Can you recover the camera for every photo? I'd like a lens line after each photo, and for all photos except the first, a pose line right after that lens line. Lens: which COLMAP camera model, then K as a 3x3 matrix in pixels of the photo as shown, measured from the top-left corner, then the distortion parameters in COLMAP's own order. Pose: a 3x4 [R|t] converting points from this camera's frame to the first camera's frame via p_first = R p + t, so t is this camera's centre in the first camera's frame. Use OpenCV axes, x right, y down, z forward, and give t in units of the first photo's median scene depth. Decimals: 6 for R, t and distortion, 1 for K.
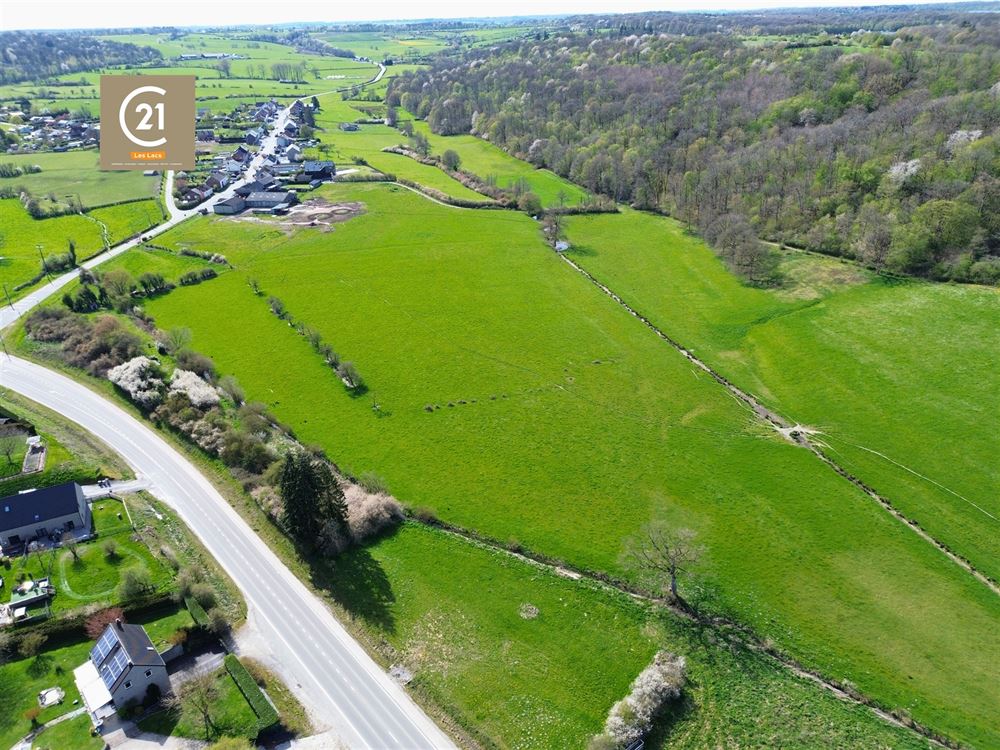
lens RADIAL K [[750.6, 0, 500.0], [0, 750.6, 375.0], [0, 0, 1]] dist [0.046456, -0.011496]
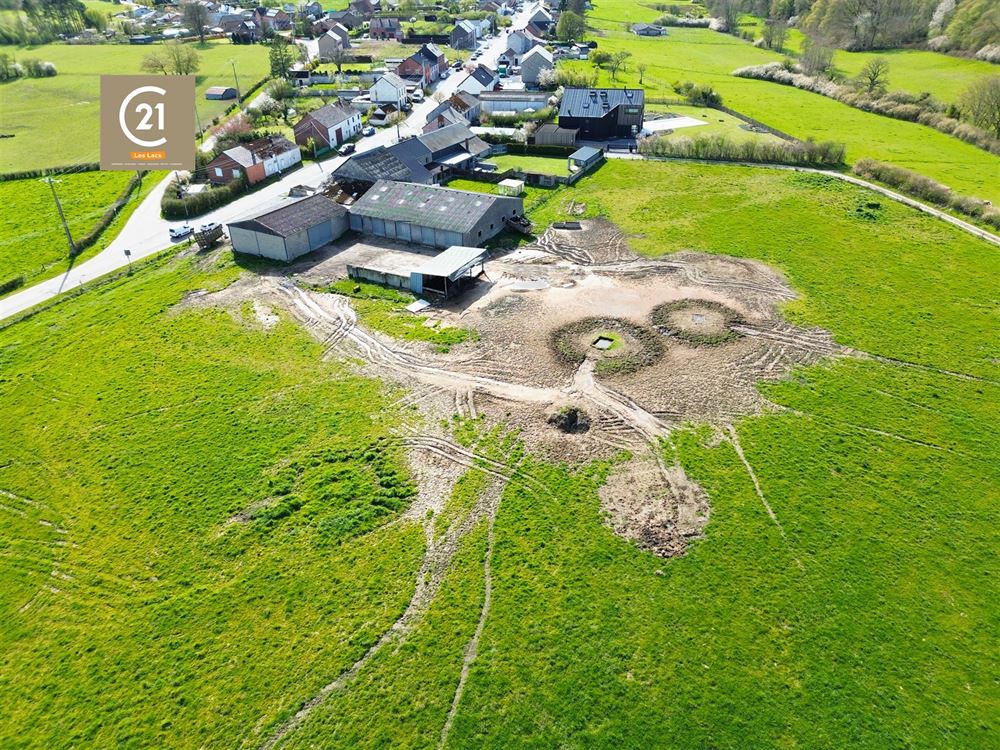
lens RADIAL K [[750.6, 0, 500.0], [0, 750.6, 375.0], [0, 0, 1]] dist [0.046456, -0.011496]
pose [[0.951702, 0.165633, -0.258514, -0.170088], [-0.145696, 0.984796, 0.094600, -0.176310], [0.270253, -0.052366, 0.961364, 0.634385]]
